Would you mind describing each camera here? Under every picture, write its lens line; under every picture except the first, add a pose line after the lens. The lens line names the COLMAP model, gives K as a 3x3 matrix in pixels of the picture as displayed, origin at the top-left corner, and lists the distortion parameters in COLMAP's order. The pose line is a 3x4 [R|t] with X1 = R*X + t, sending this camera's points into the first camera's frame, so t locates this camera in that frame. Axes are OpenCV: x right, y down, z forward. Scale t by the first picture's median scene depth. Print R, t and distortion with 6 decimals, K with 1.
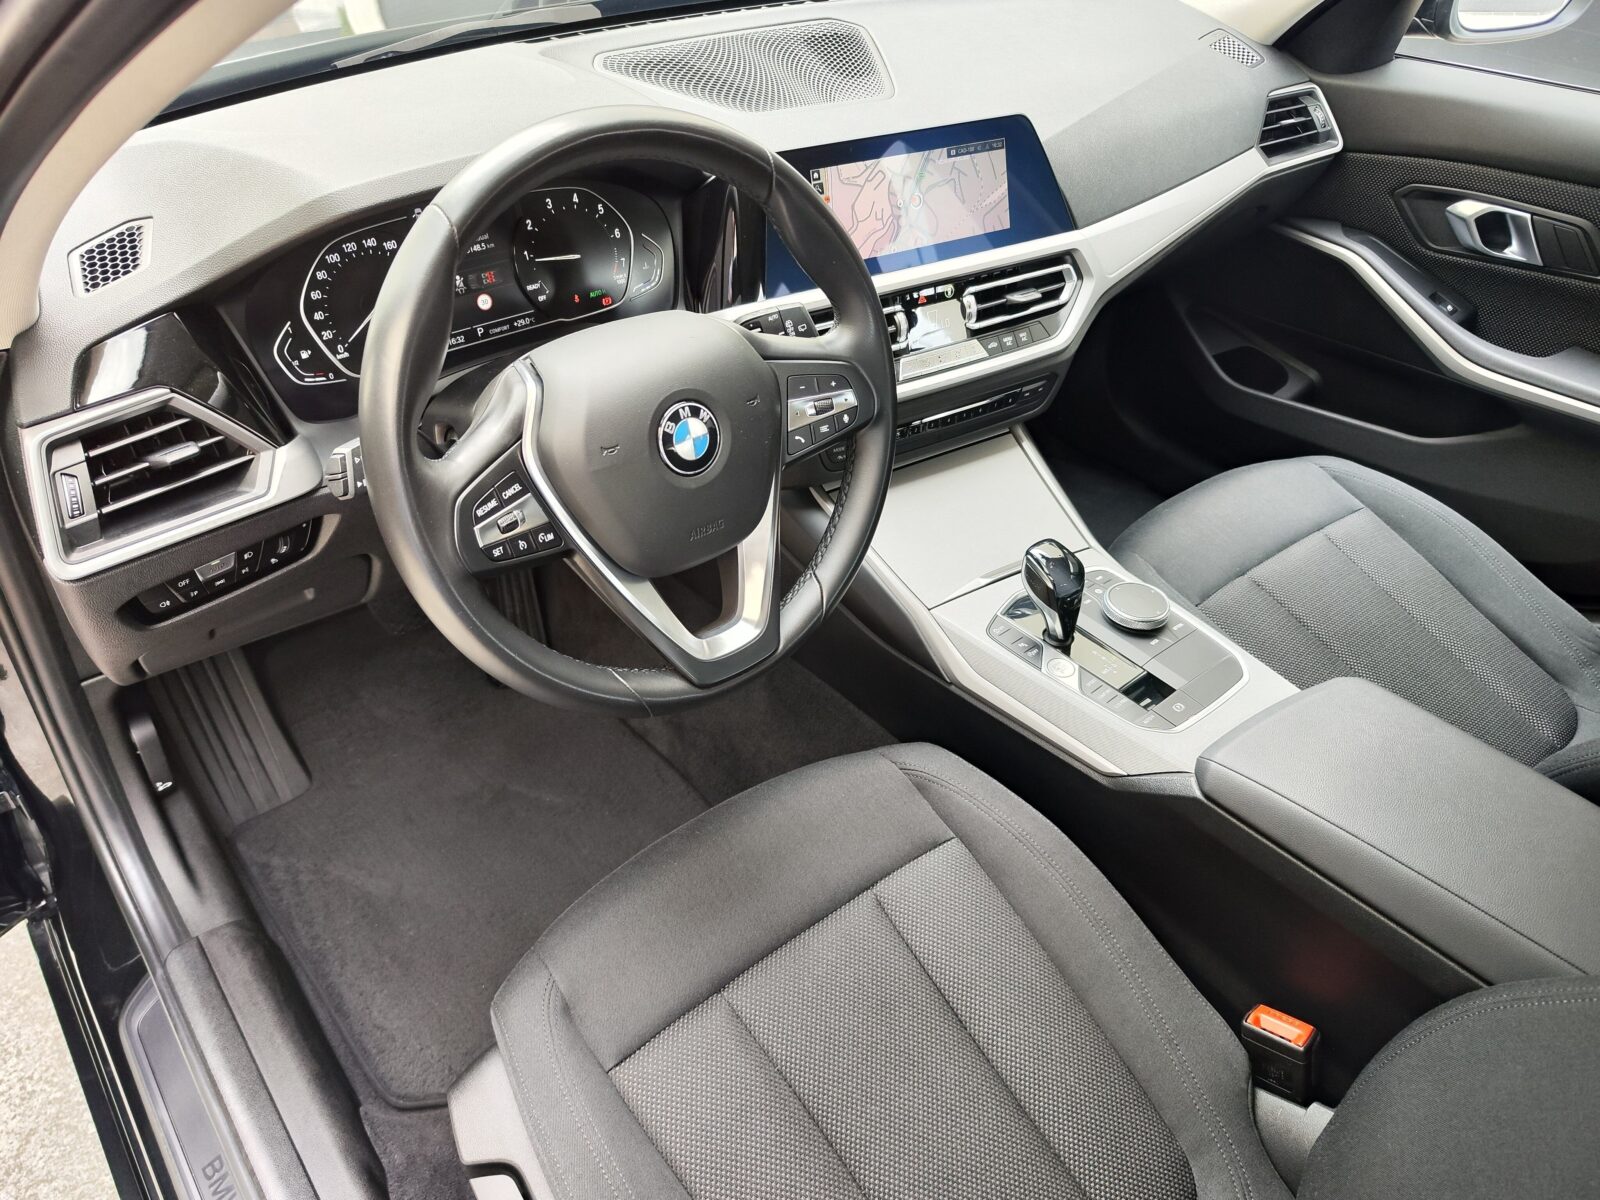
lens RADIAL K [[1106.9, 0, 787.1], [0, 1106.9, 598.0], [0, 0, 1]] dist [-0.016850, 0.009227]
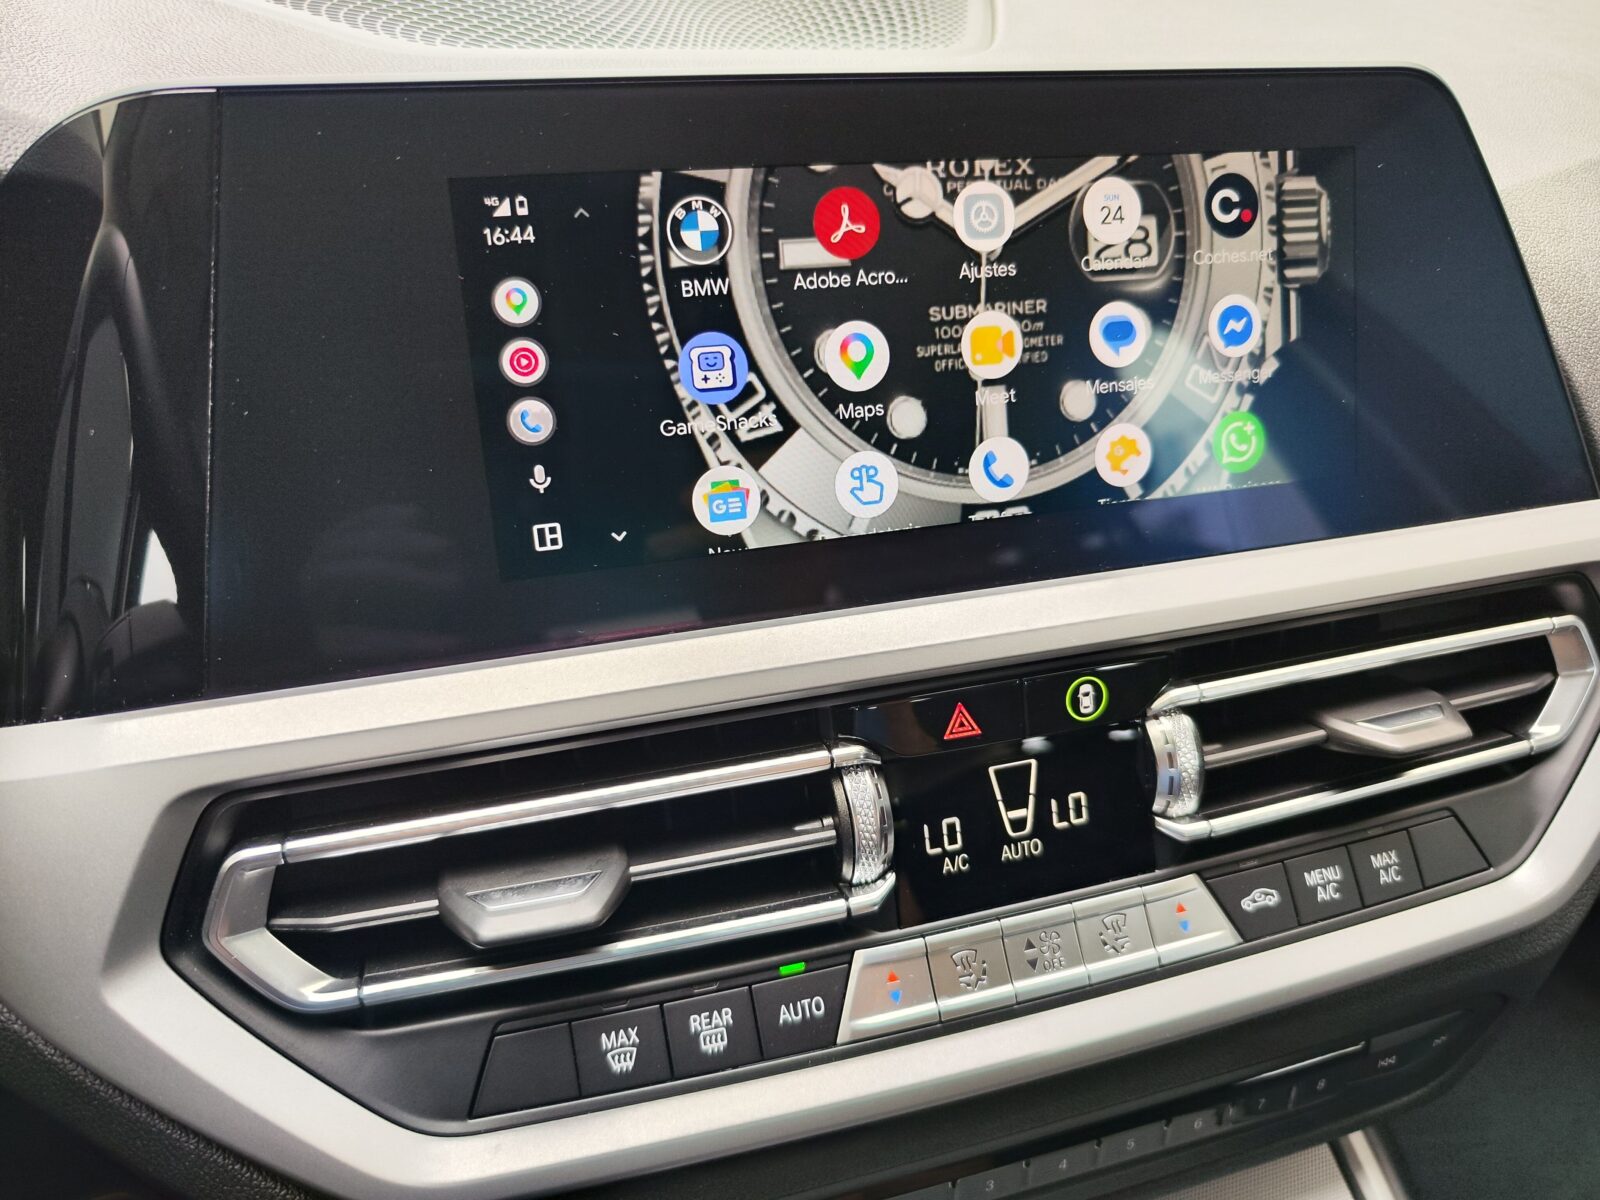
lens RADIAL K [[1106.9, 0, 805.4], [0, 1106.9, 595.3], [0, 0, 1]] dist [-0.016850, 0.009227]
pose [[0.967814, 0.090476, -0.234840, 0.148478], [-0.135712, 0.973466, -0.184245, -0.256580], [0.211939, 0.210186, 0.954413, 0.775538]]
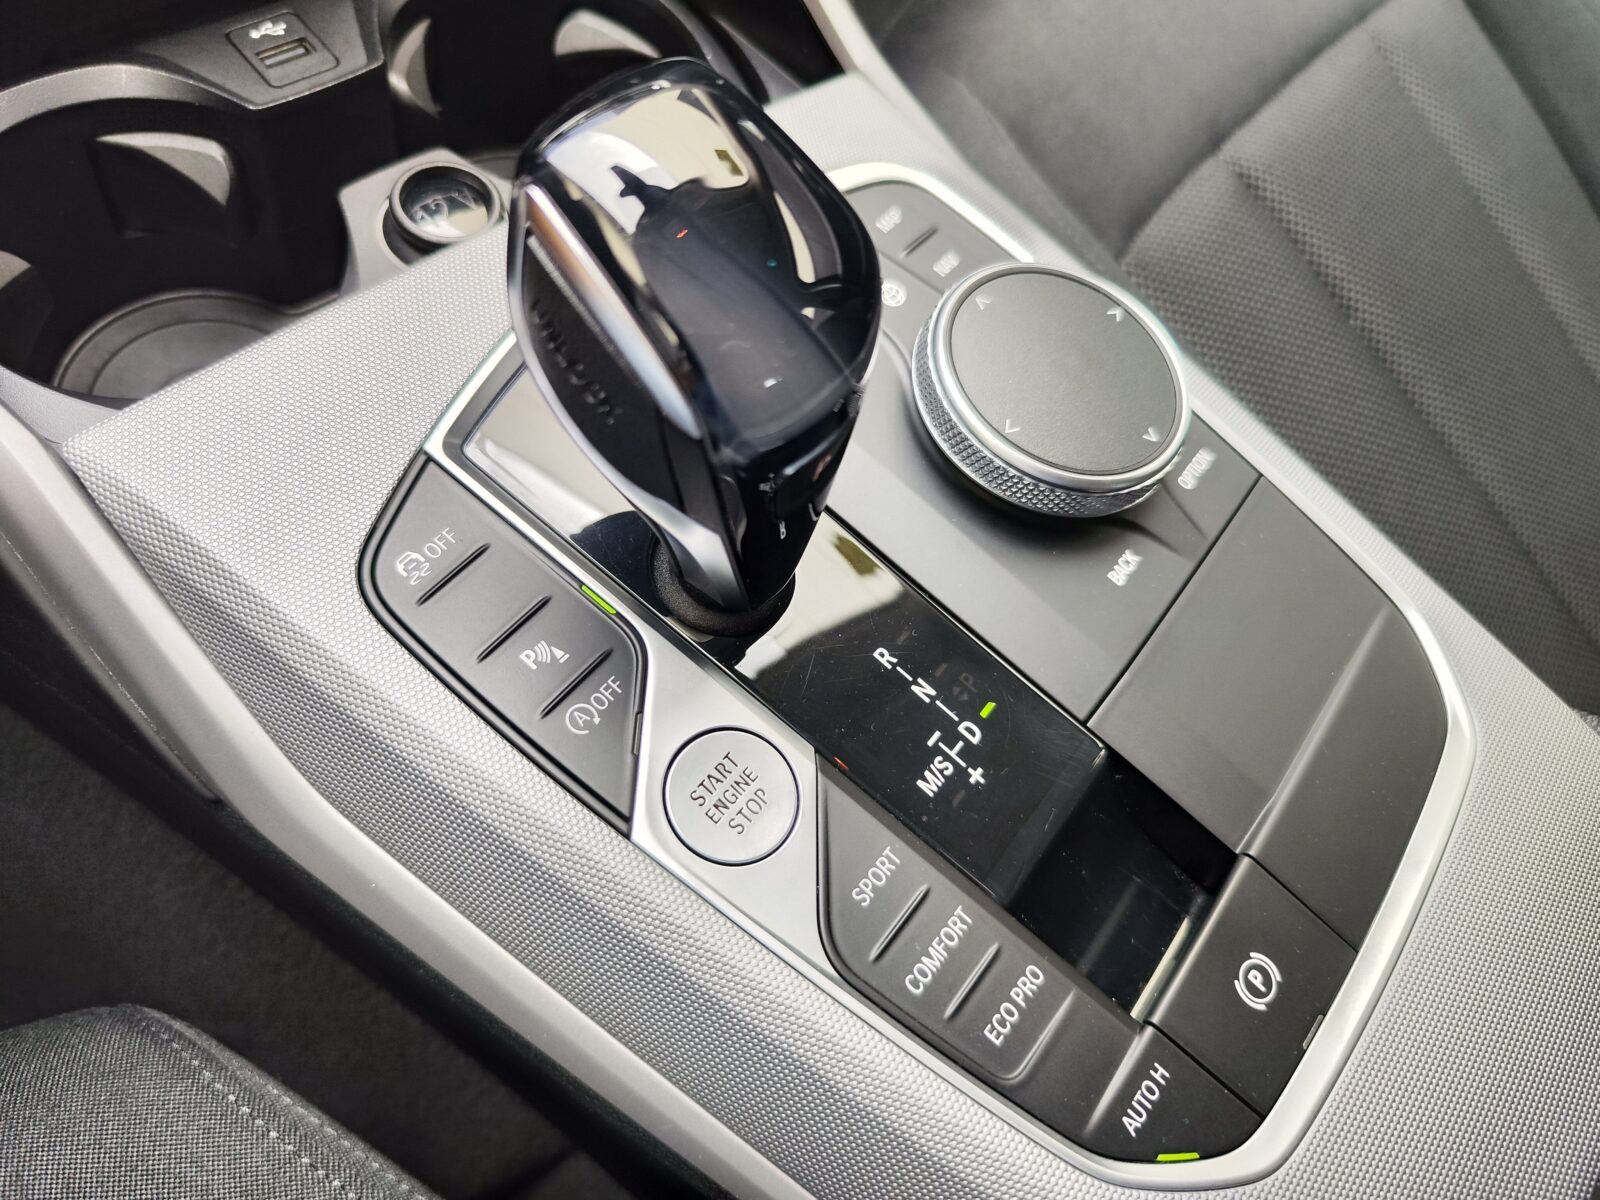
lens RADIAL K [[1106.9, 0, 789.7], [0, 1106.9, 610.7], [0, 0, 1]] dist [-0.016850, 0.009227]
pose [[0.958976, -0.086431, 0.269989, 0.206442], [-0.044716, 0.894347, 0.445133, -0.052715], [-0.279937, -0.438945, 0.853793, 0.836353]]
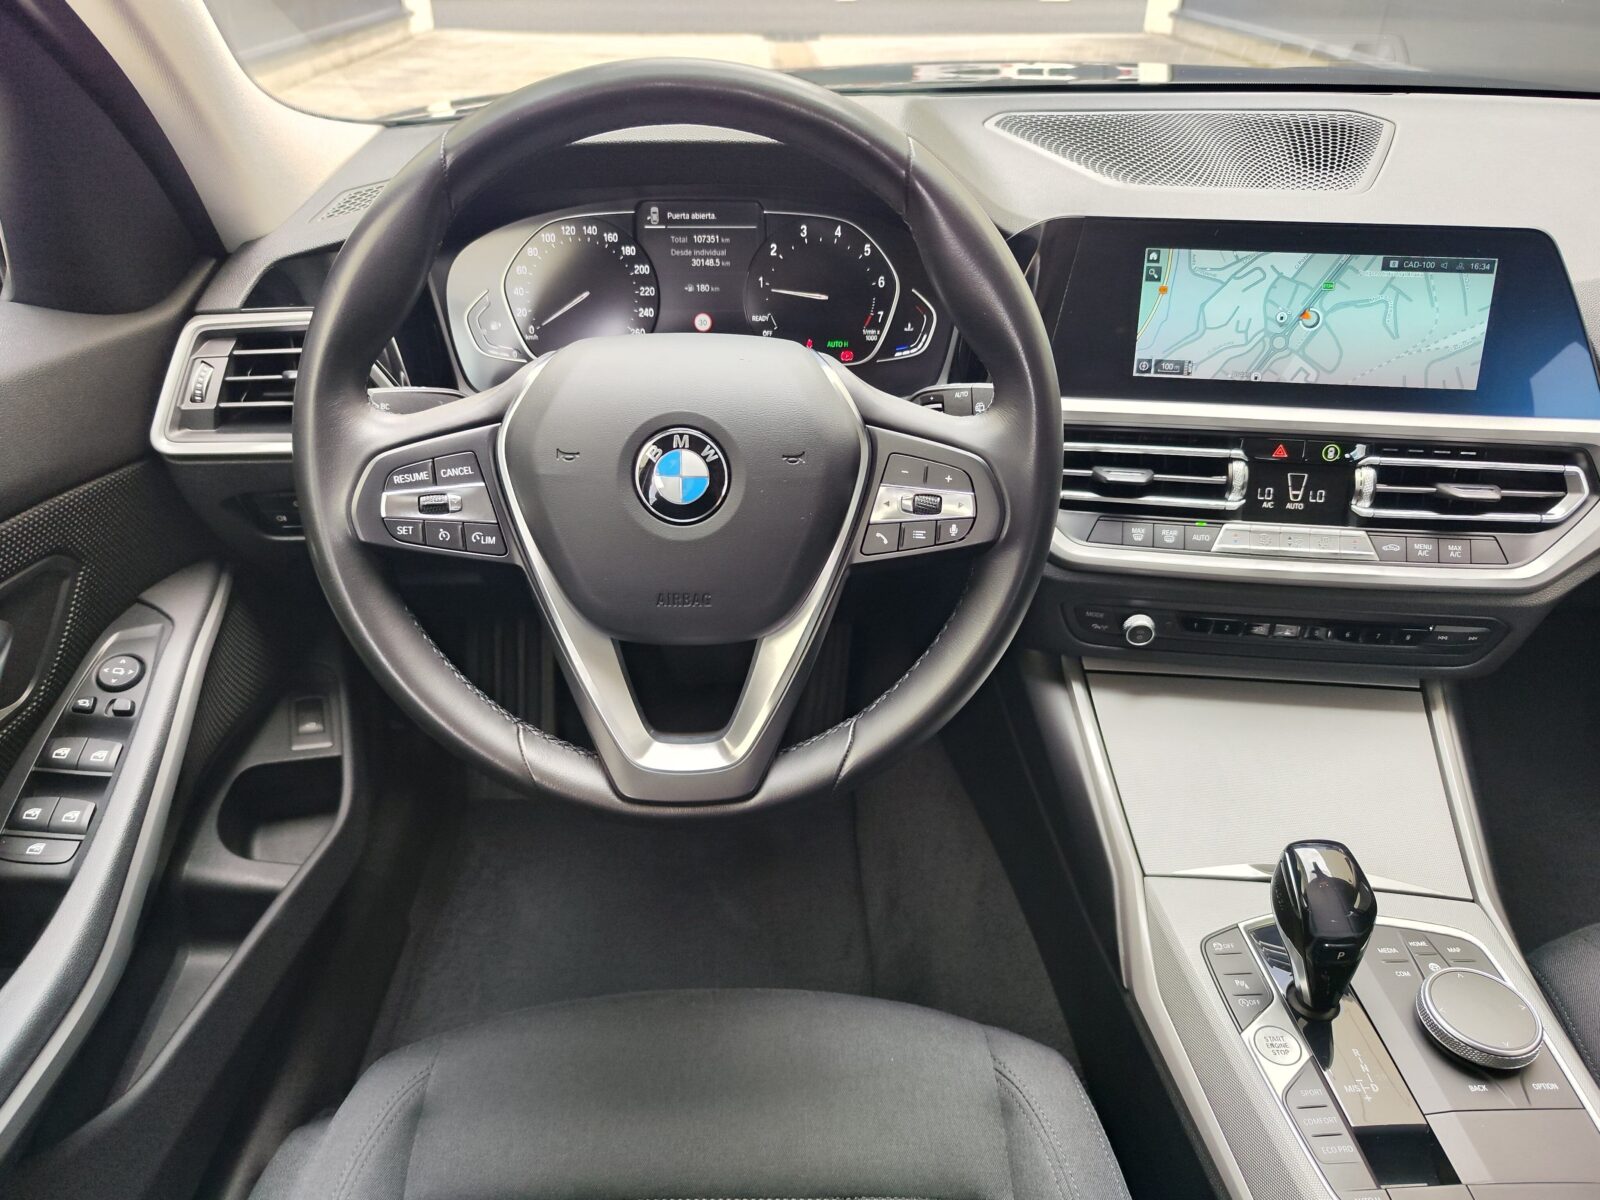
lens RADIAL K [[1106.9, 0, 799.7], [0, 1106.9, 593.8], [0, 0, 1]] dist [-0.016850, 0.009227]
pose [[0.791650, 0.287300, -0.539211, 0.293742], [-0.366399, 0.929478, -0.042694, -0.046398], [0.488919, 0.231365, 0.841088, 0.291496]]
